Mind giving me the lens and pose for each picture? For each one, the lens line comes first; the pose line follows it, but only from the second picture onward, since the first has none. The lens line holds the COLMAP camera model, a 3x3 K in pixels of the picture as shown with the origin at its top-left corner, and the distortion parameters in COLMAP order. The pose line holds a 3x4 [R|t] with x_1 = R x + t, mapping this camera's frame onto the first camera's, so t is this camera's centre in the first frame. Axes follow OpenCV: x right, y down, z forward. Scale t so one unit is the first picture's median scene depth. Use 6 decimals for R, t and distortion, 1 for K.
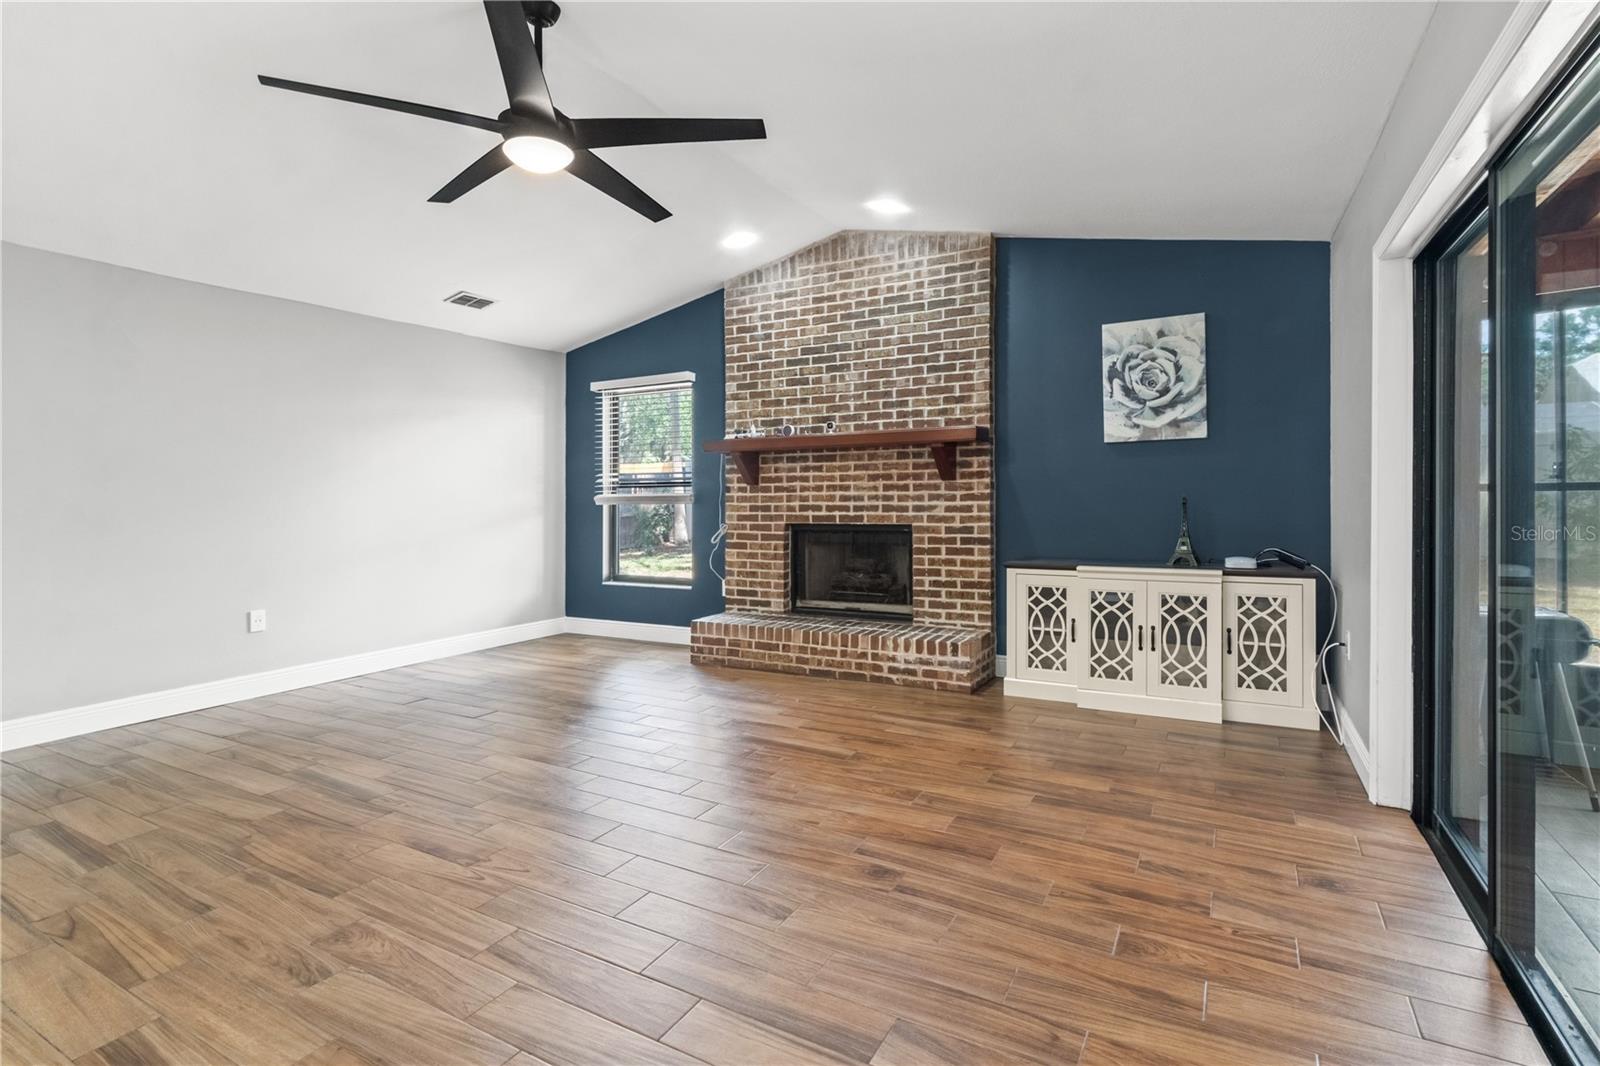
lens RADIAL K [[769.5, 0, 802.8], [0, 769.5, 486.8], [0, 0, 1]] dist [-0.000732, -0.000128]
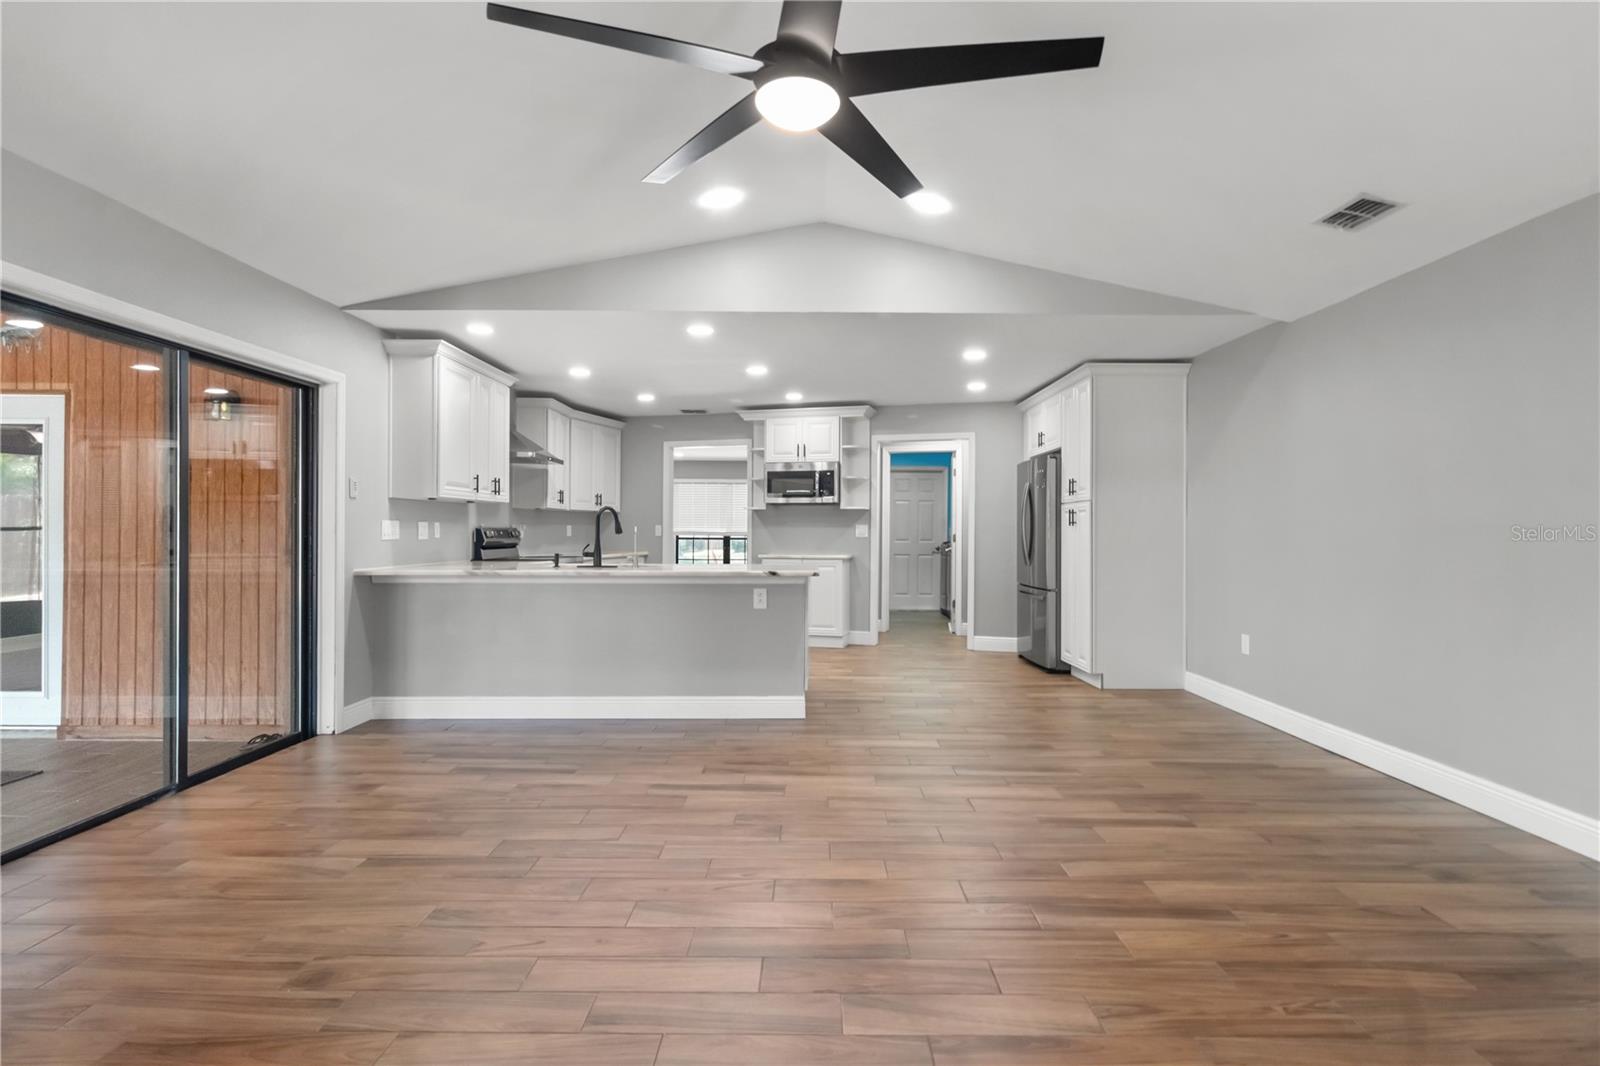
lens RADIAL K [[757.9, 0, 807.9], [0, 757.9, 532.2], [0, 0, 1]] dist [0.000033, -0.000186]
pose [[-0.874434, 0.005987, -0.485108, 0.013424], [0.009993, 0.999934, -0.005673, 0.010475], [0.485042, -0.009808, -0.874436, 0.924271]]
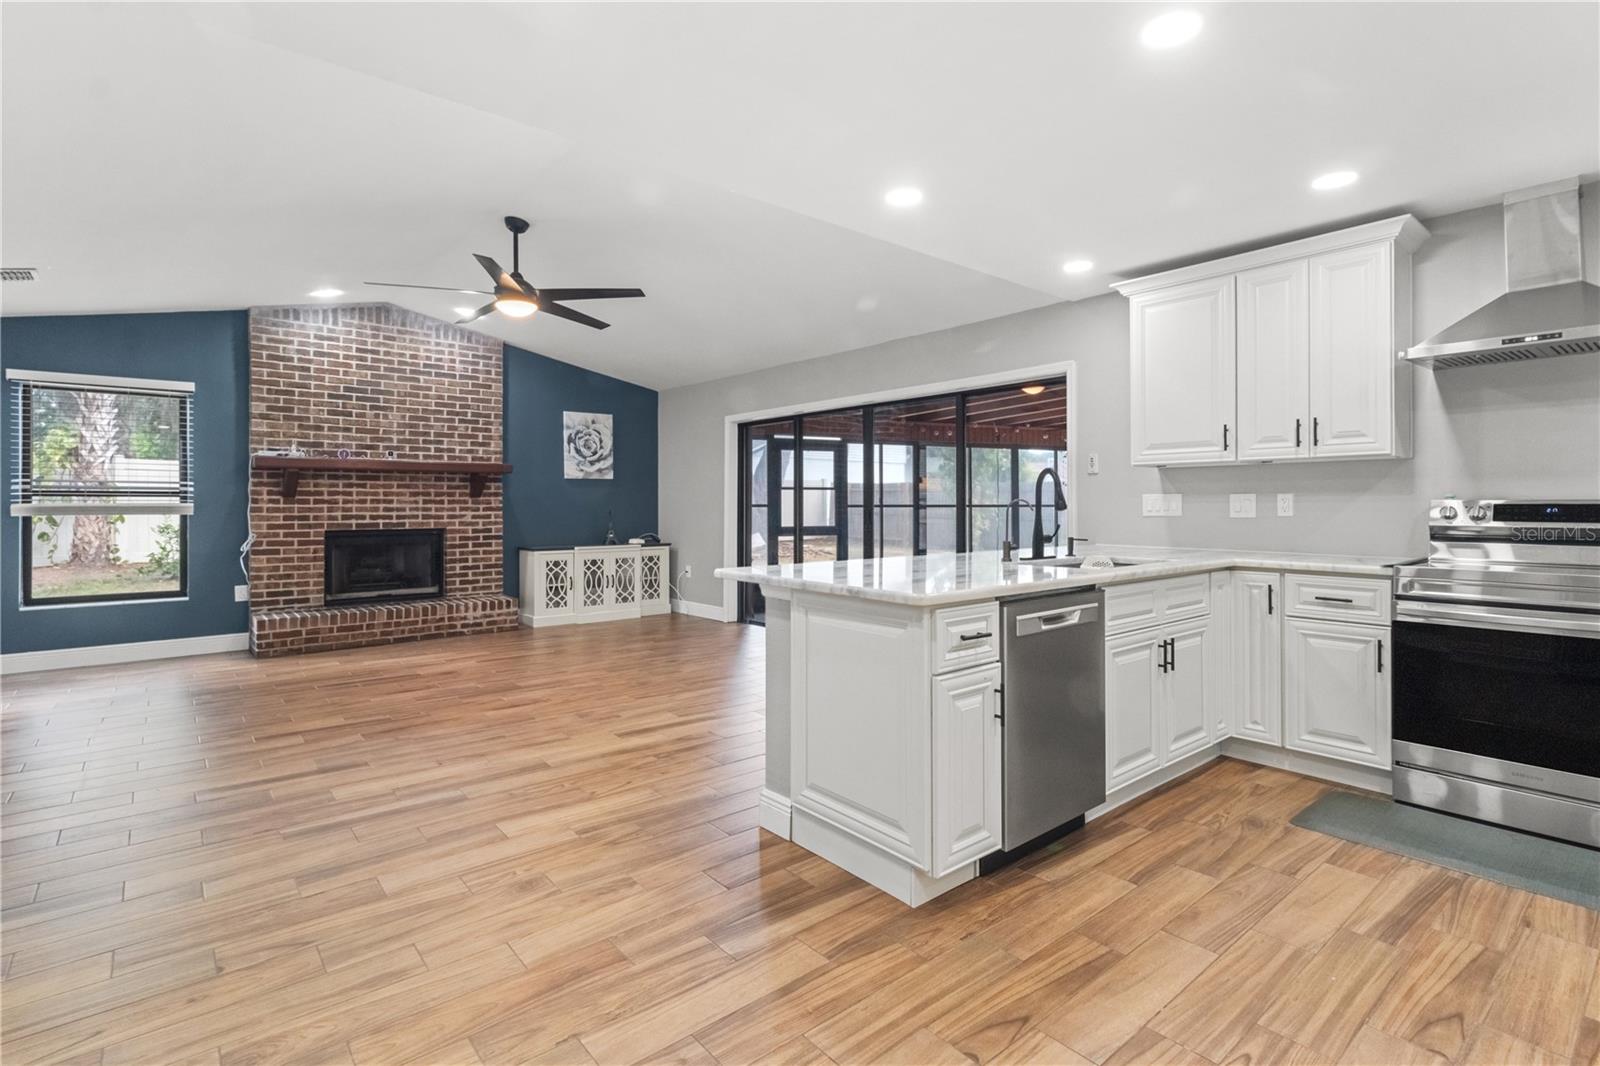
lens RADIAL K [[769.5, 0, 802.8], [0, 769.5, 486.8], [0, 0, 1]] dist [-0.000732, -0.000128]
pose [[0.357841, 0.033175, 0.933193, -0.949854], [-0.013075, 0.999449, -0.030516, 0.007523], [-0.933691, -0.001282, 0.358078, -0.123994]]
